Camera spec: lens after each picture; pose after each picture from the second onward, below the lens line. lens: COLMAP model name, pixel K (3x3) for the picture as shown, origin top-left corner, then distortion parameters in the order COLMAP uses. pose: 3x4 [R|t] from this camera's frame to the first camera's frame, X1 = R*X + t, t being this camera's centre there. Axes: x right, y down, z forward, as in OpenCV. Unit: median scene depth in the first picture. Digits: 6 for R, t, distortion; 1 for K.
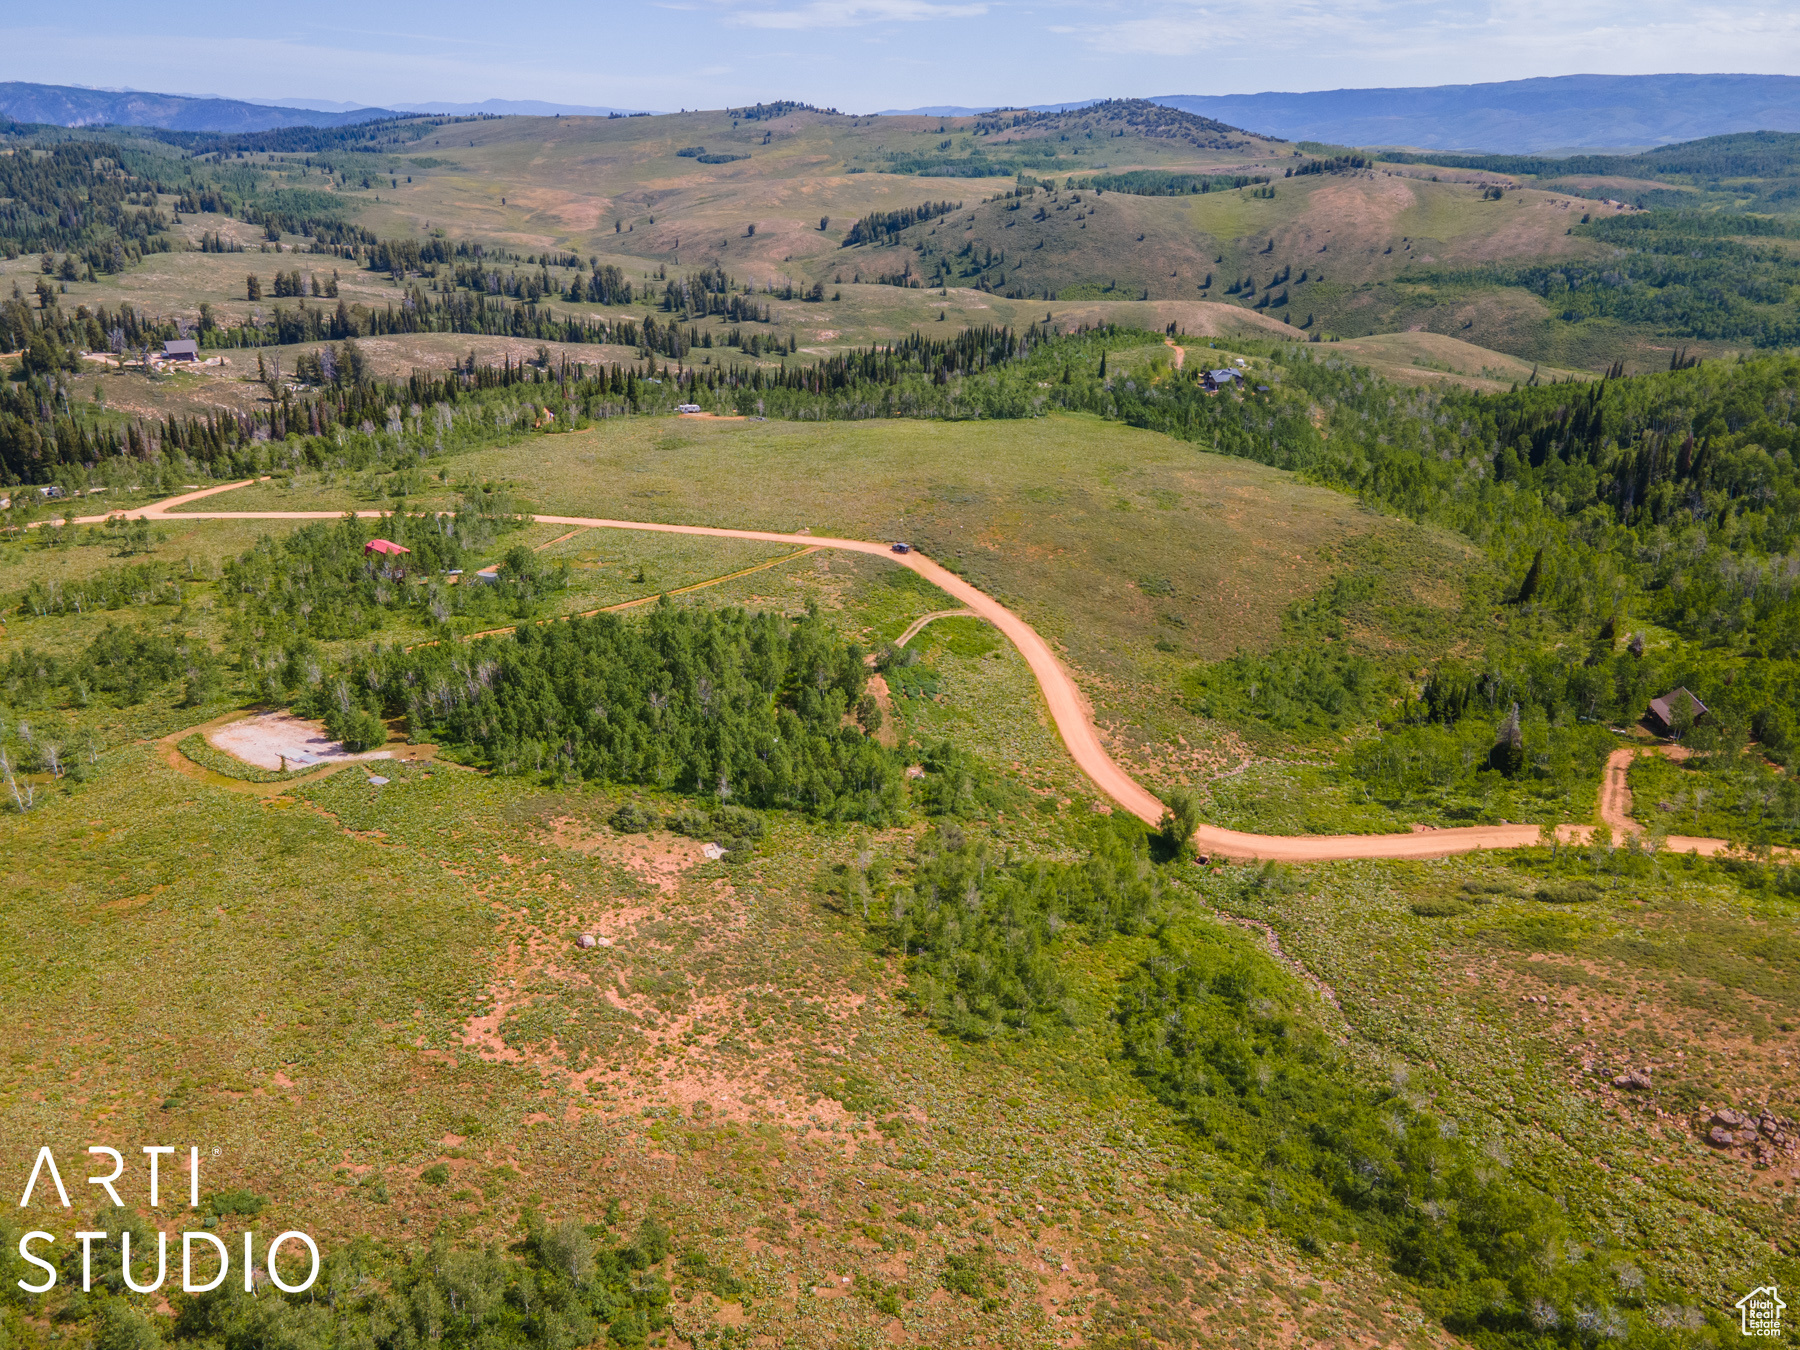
lens RADIAL K [[1298.6, 0, 893.3], [0, 1298.6, 694.0], [0, 0, 1]] dist [0.025462, 0.032779]
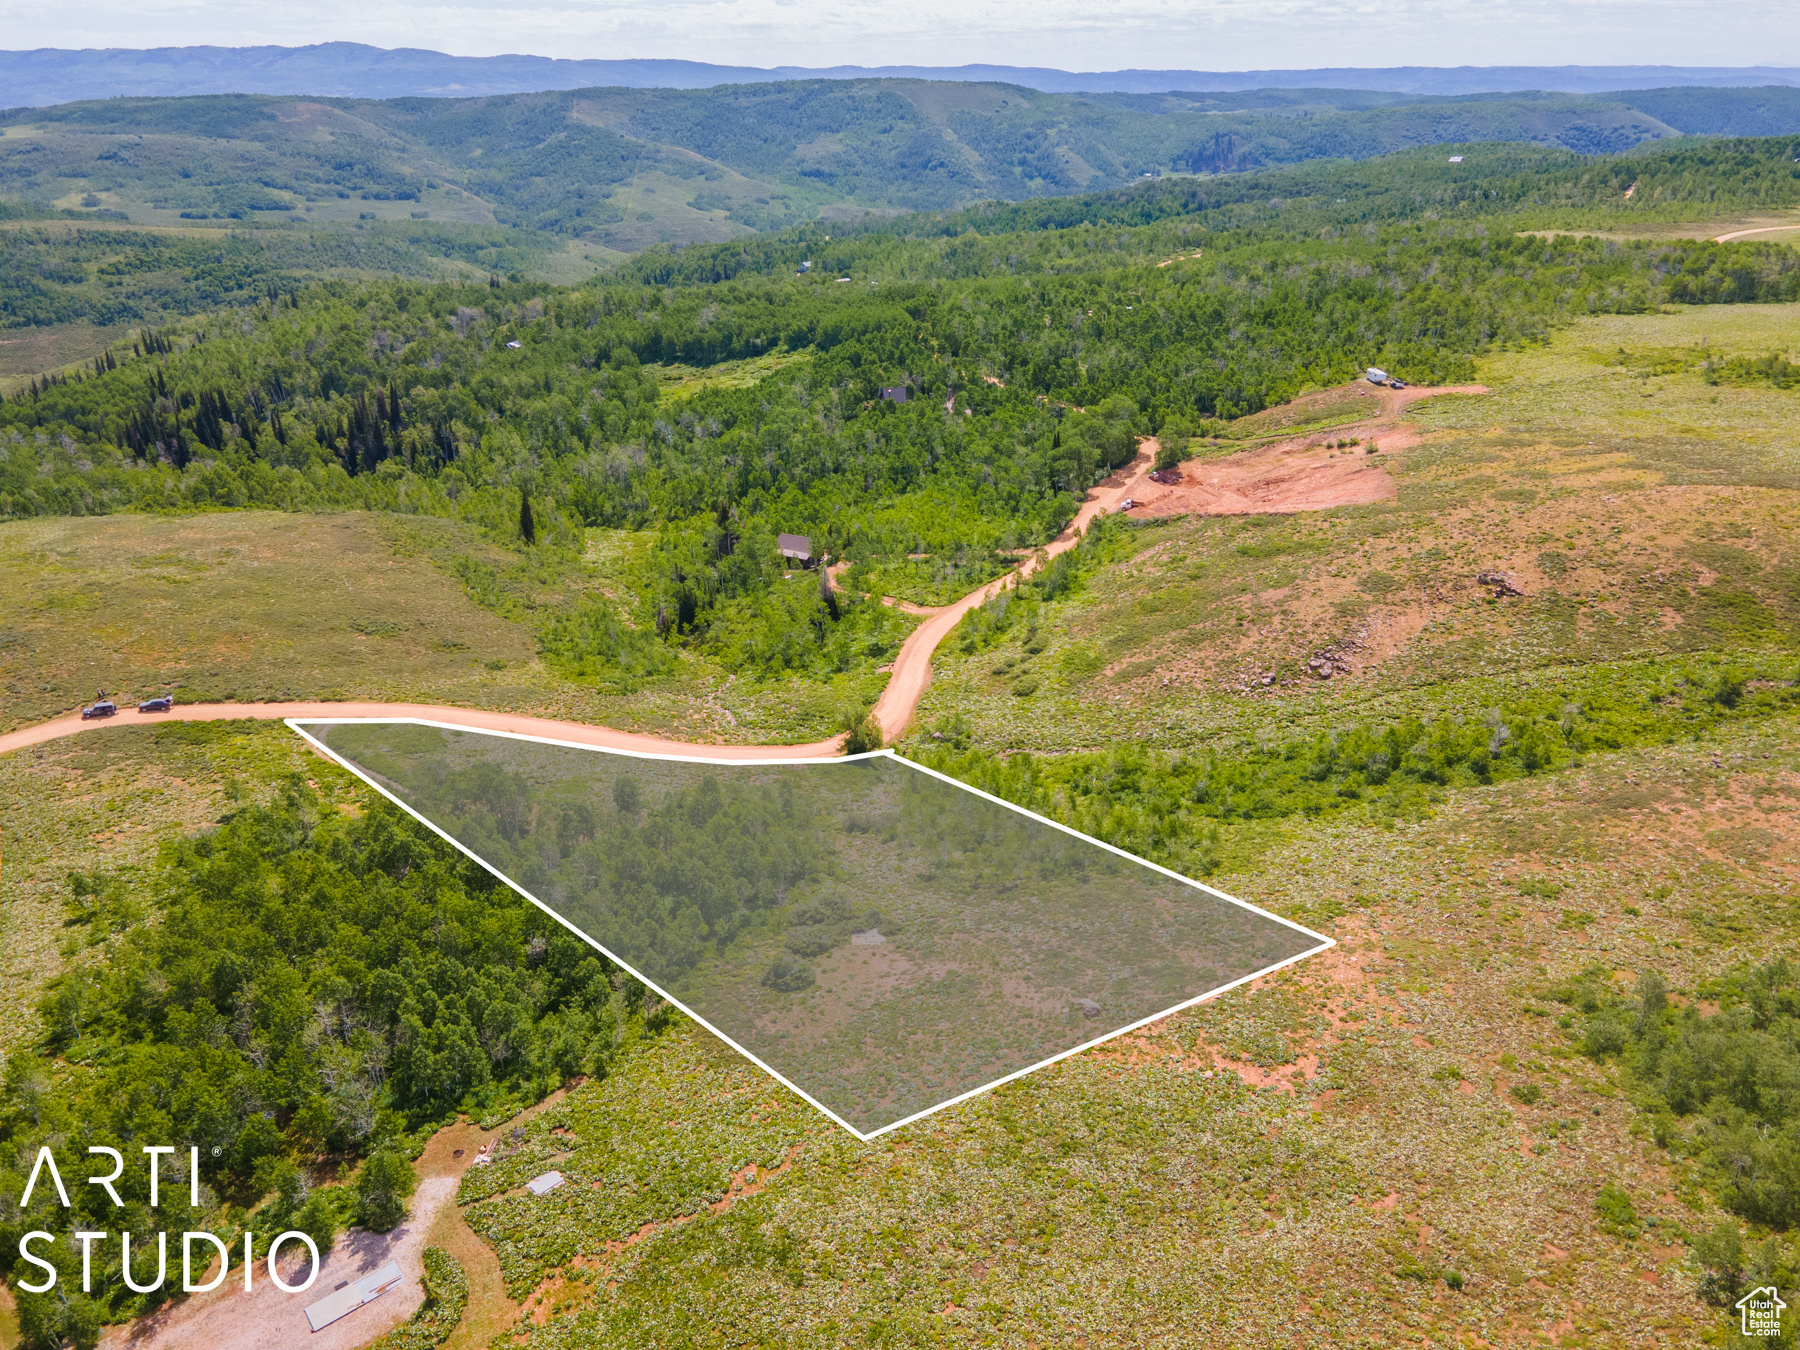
lens RADIAL K [[1298.6, 0, 893.3], [0, 1298.6, 694.0], [0, 0, 1]] dist [0.025462, 0.032779]
pose [[0.343083, -0.405688, 0.847179, -0.113779], [0.397189, 0.879976, 0.260543, -0.034454], [-0.851196, 0.247102, 0.463040, 0.076922]]
